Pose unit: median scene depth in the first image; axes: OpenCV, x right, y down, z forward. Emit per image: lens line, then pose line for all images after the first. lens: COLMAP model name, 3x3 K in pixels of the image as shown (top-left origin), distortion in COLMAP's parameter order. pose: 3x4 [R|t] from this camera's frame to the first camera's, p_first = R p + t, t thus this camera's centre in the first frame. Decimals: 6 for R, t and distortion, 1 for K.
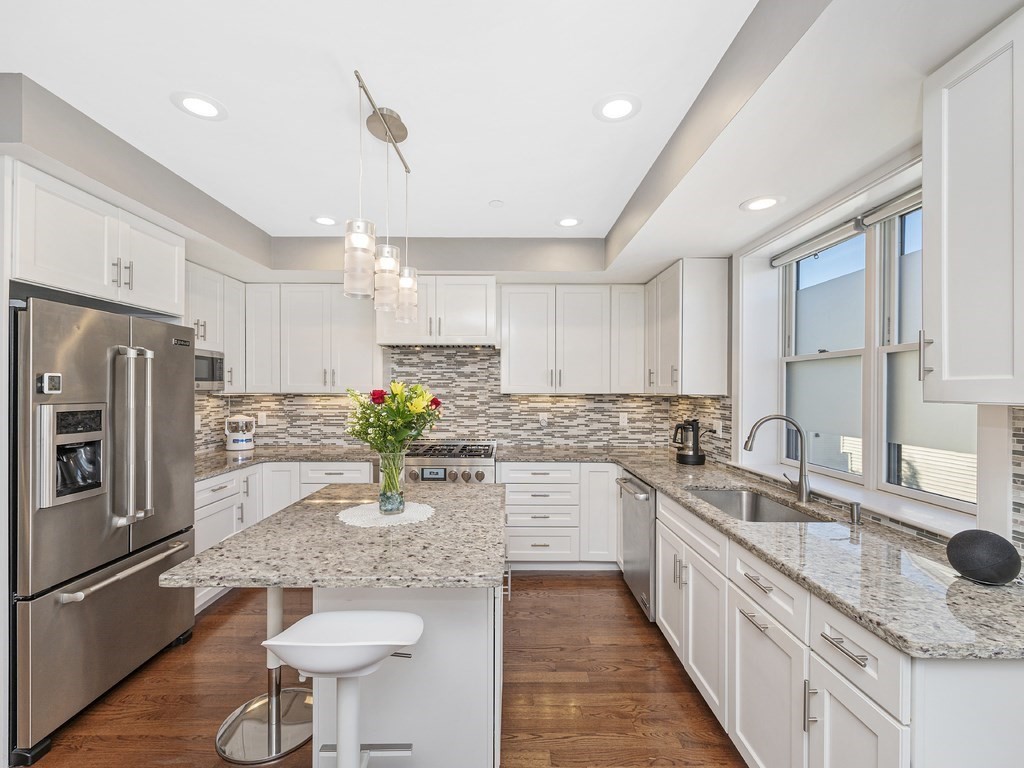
lens RADIAL K [[455.0, 0, 510.2], [0, 455.0, 389.6], [0, 0, 1]] dist [-0.002392, -0.001456]
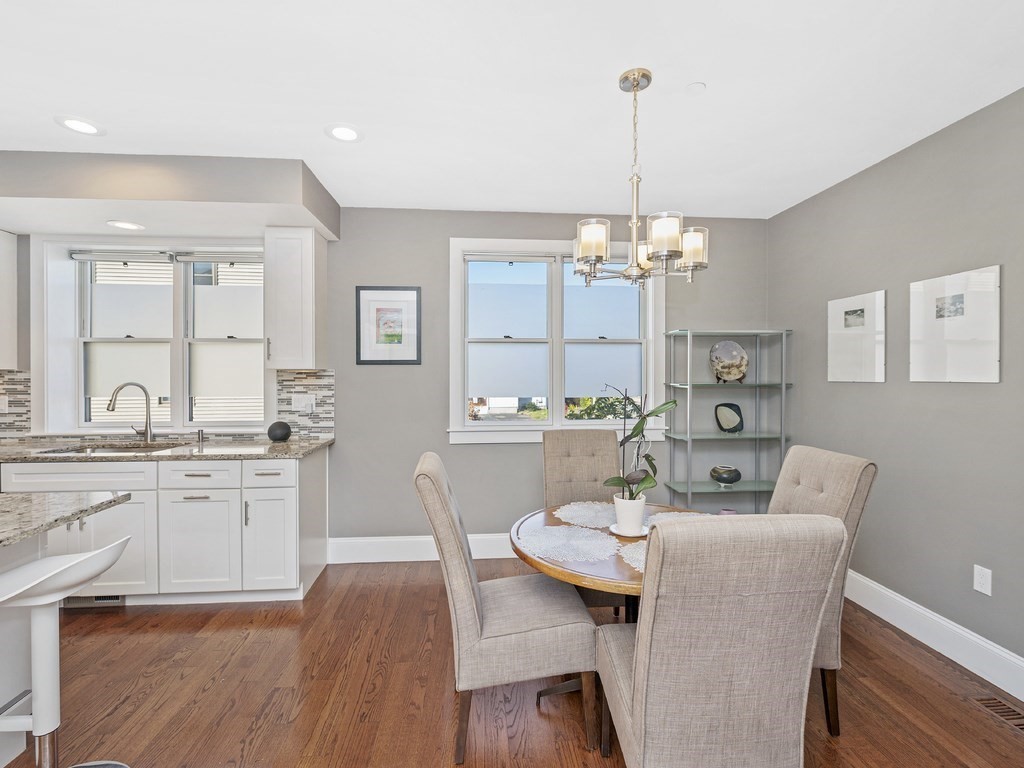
lens RADIAL K [[455.0, 0, 497.8], [0, 455.0, 377.3], [0, 0, 1]] dist [-0.002392, -0.001456]
pose [[-0.061635, -0.012067, 0.998026, -0.521362], [0.002420, 0.999922, 0.012240, 0.016547], [-0.998096, 0.003169, -0.061601, -0.009686]]
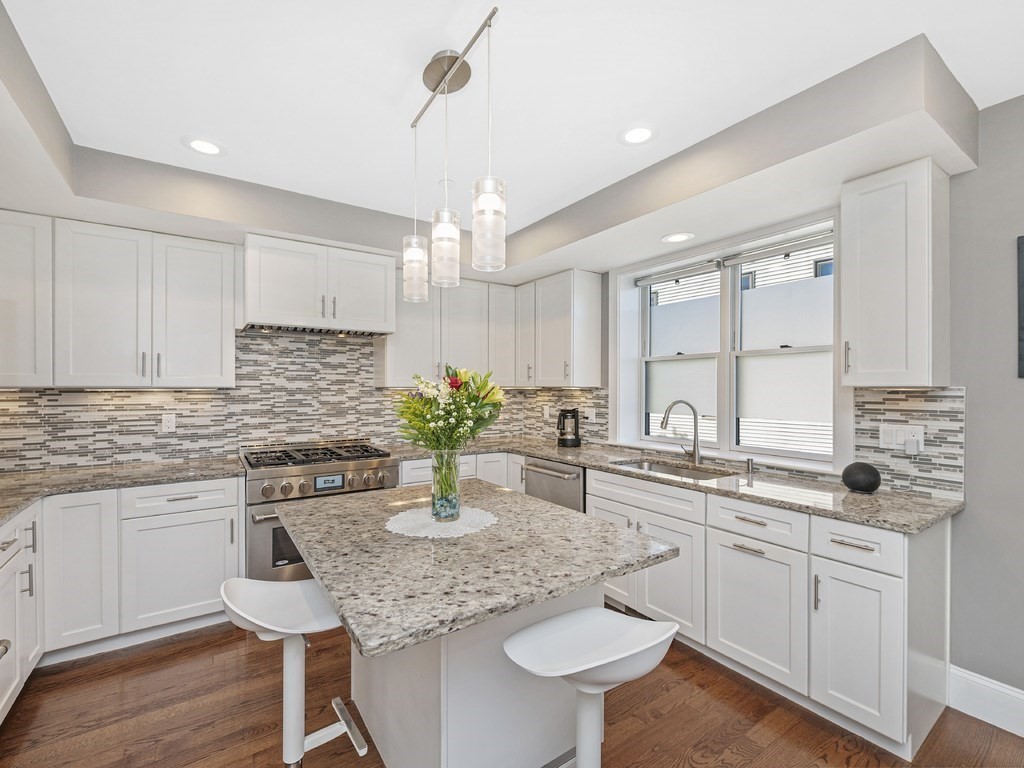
lens RADIAL K [[455.0, 0, 507.7], [0, 455.0, 386.1], [0, 0, 1]] dist [-0.002392, -0.001456]
pose [[0.832553, -0.000900, 0.553945, -0.345378], [0.002989, 0.999991, -0.002867, 0.010578], [-0.553938, 0.004042, 0.832548, 0.113783]]
